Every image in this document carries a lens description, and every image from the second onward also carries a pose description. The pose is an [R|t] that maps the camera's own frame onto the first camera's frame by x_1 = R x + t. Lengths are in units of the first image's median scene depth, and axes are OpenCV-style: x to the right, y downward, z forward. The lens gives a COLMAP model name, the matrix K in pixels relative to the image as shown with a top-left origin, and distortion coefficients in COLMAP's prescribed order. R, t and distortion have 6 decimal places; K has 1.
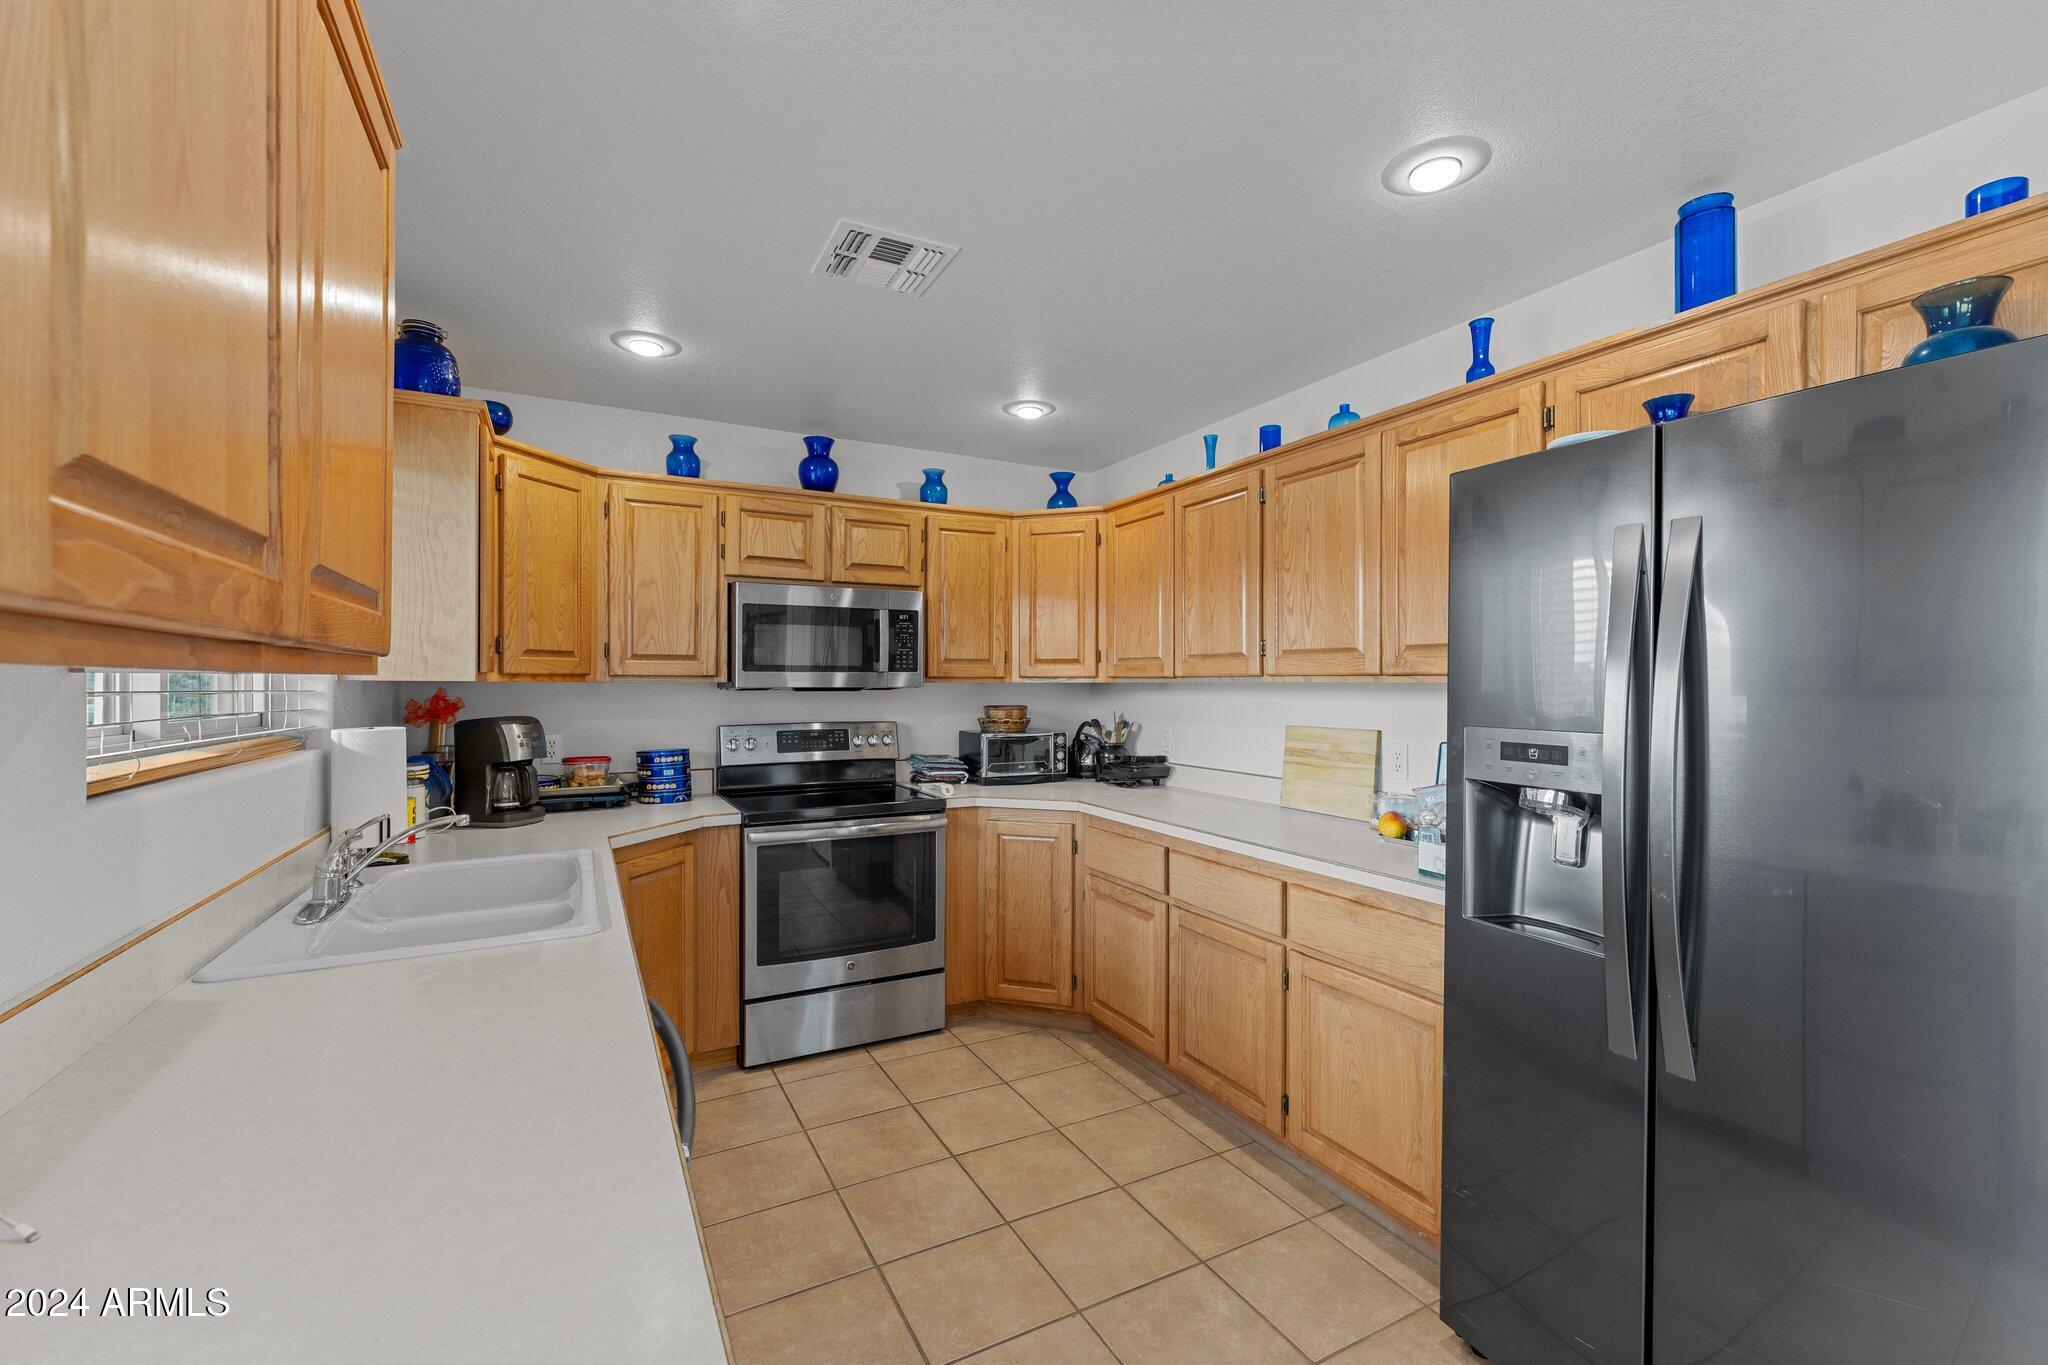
lens RADIAL K [[872.9, 0, 1041.7], [0, 872.9, 685.7], [0, 0, 1]] dist [-0.001448, -0.000069]
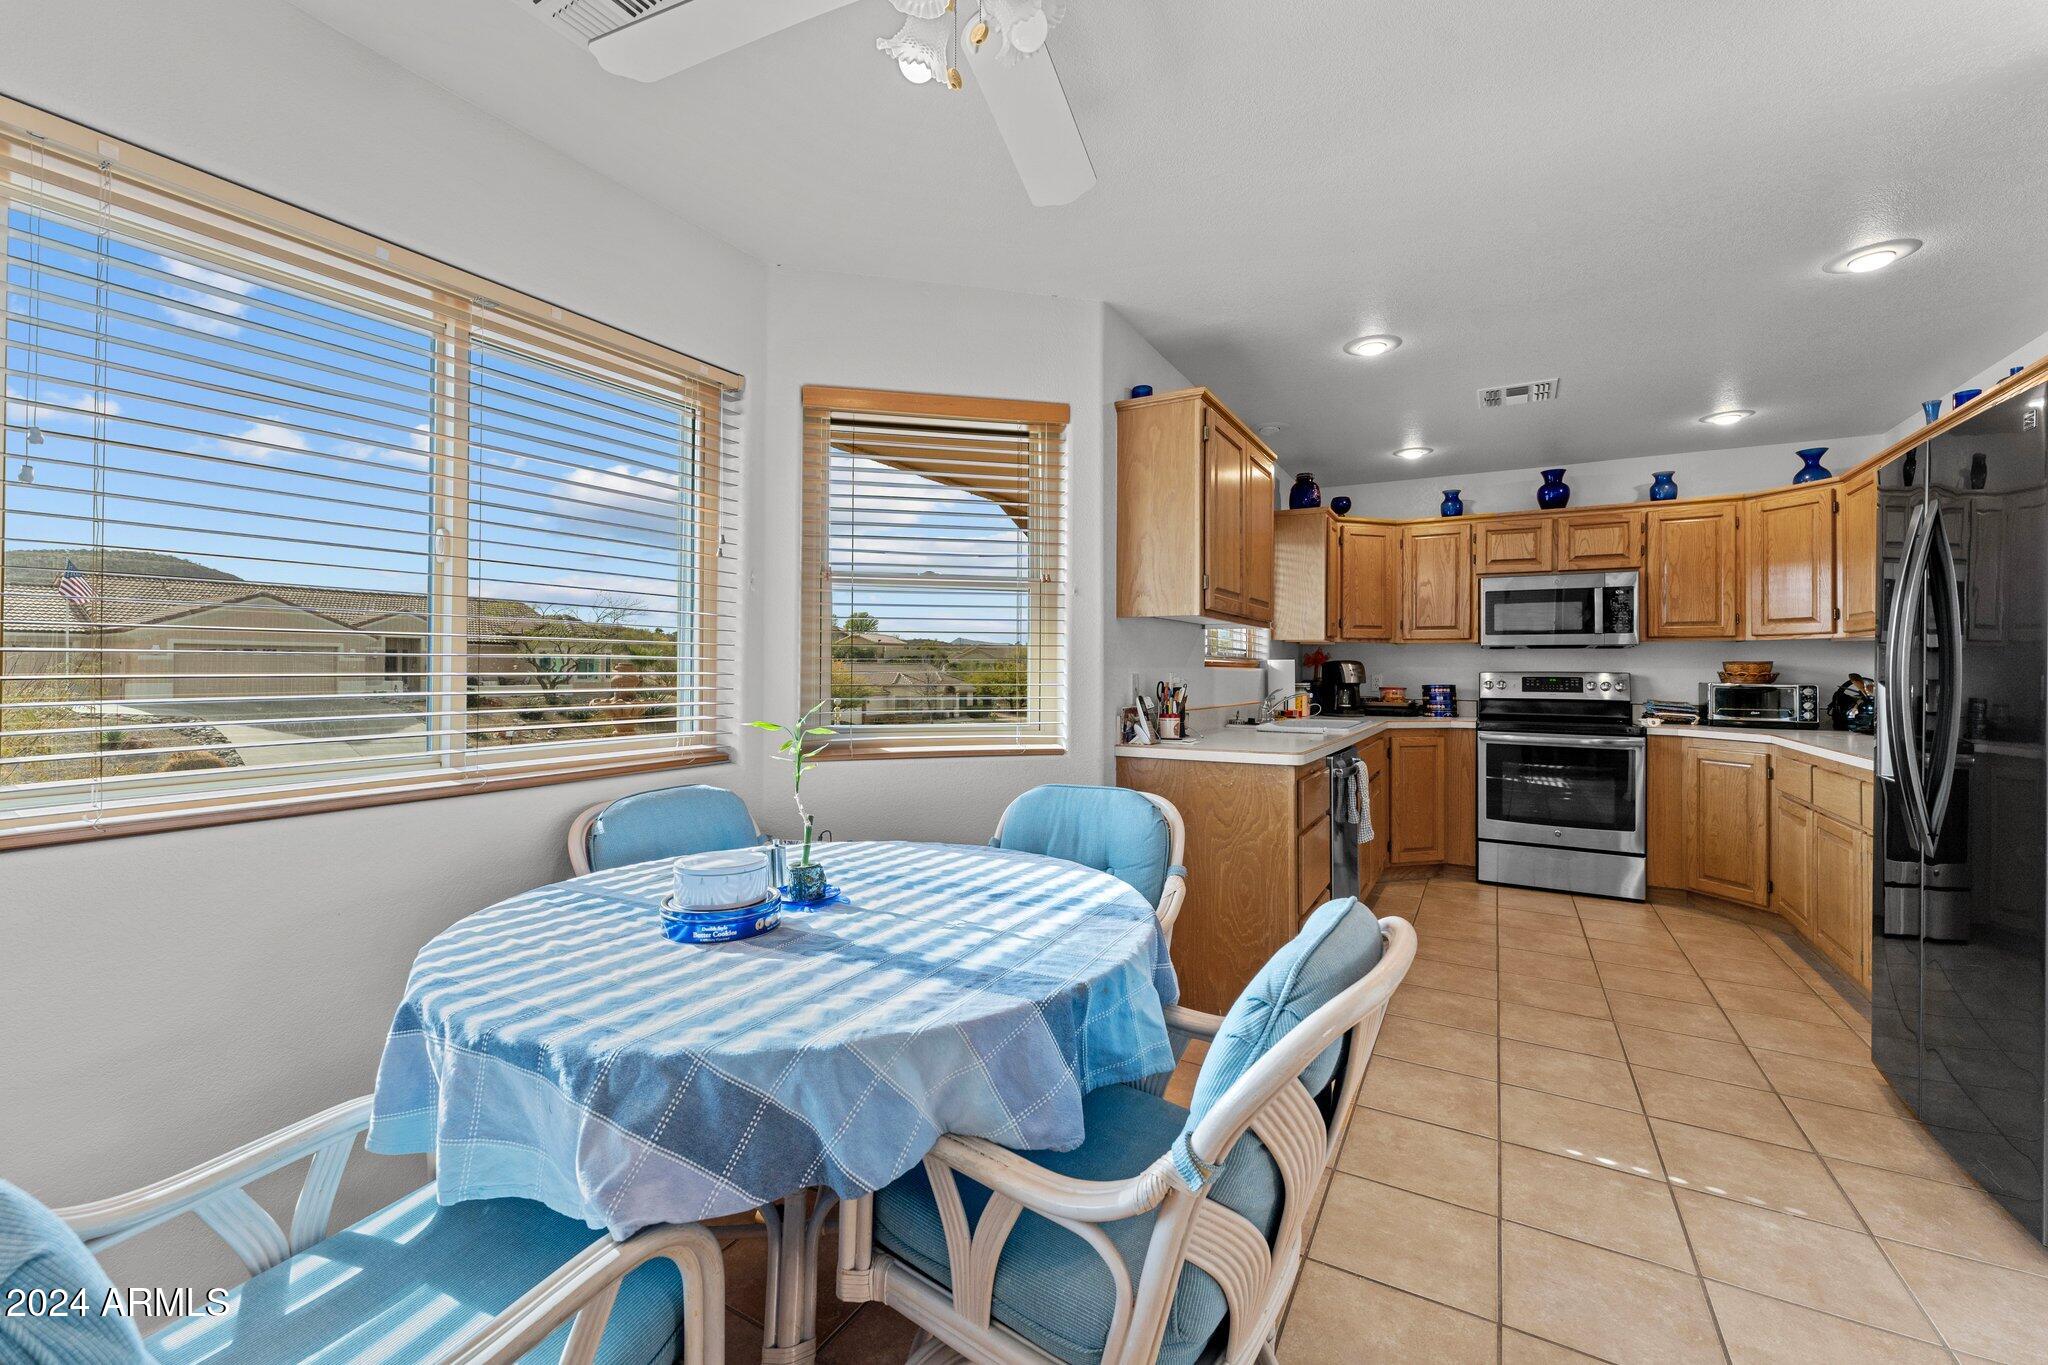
lens RADIAL K [[825.9, 0, 1012.1], [0, 825.9, 658.3], [0, 0, 1]] dist [-0.001523, 0.000003]
pose [[0.524196, -0.007763, -0.851562, 0.471853], [-0.008494, 0.999861, -0.014344, 0.053640], [0.851555, 0.014752, 0.524057, -0.495929]]
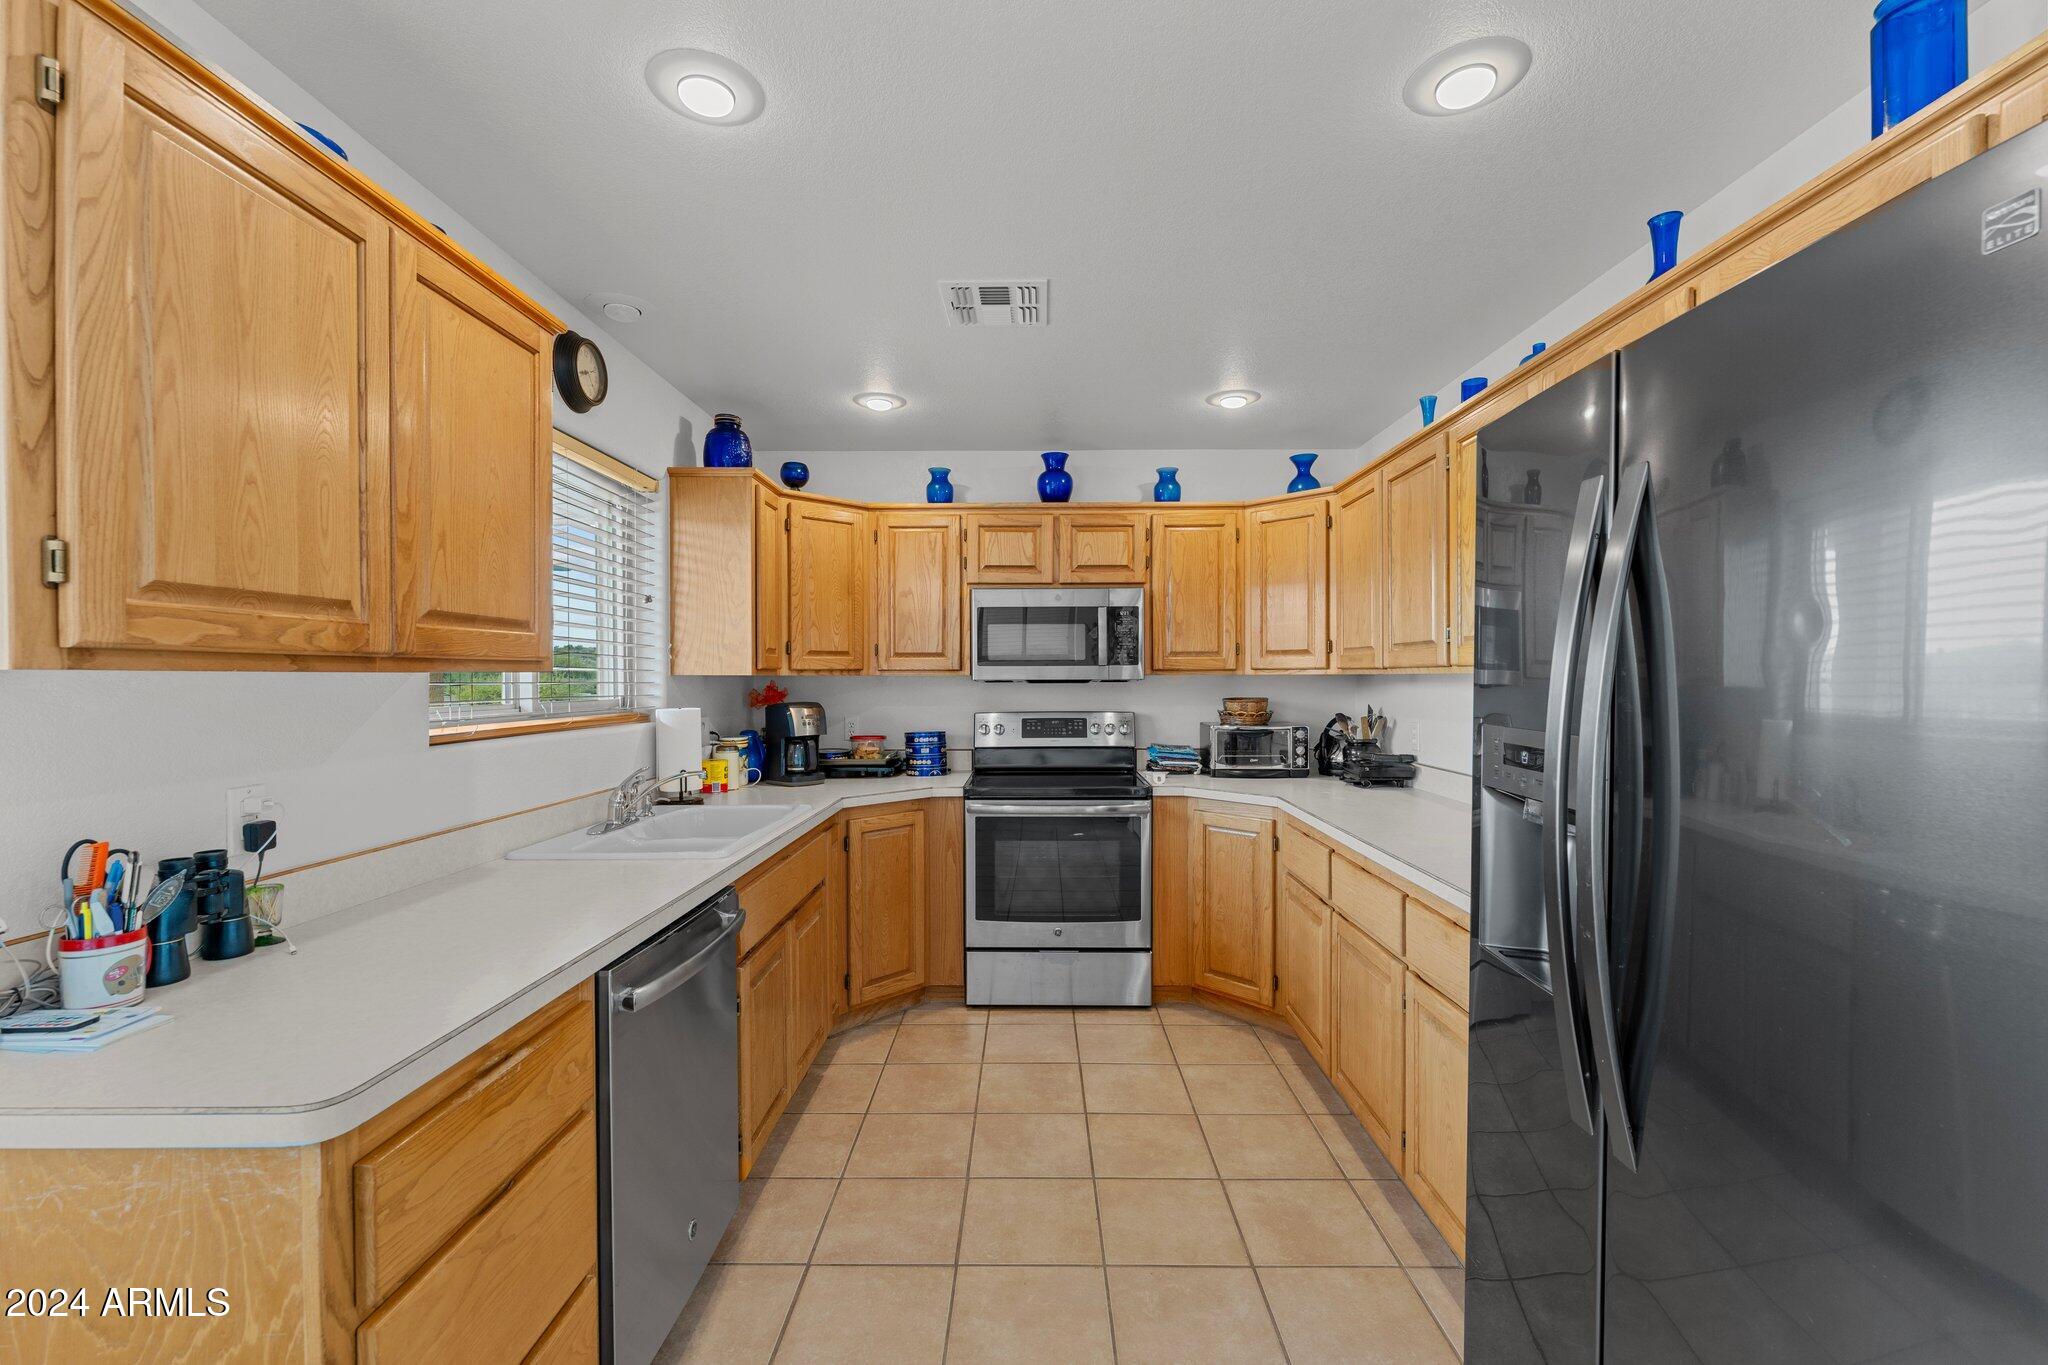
lens RADIAL K [[872.9, 0, 1009.5], [0, 872.9, 682.7], [0, 0, 1]] dist [-0.001448, -0.000069]
pose [[0.871548, 0.000084, -0.490310, 0.263619], [0.002391, 0.999987, 0.004421, 0.000663], [0.490304, -0.005025, 0.871537, 0.010685]]
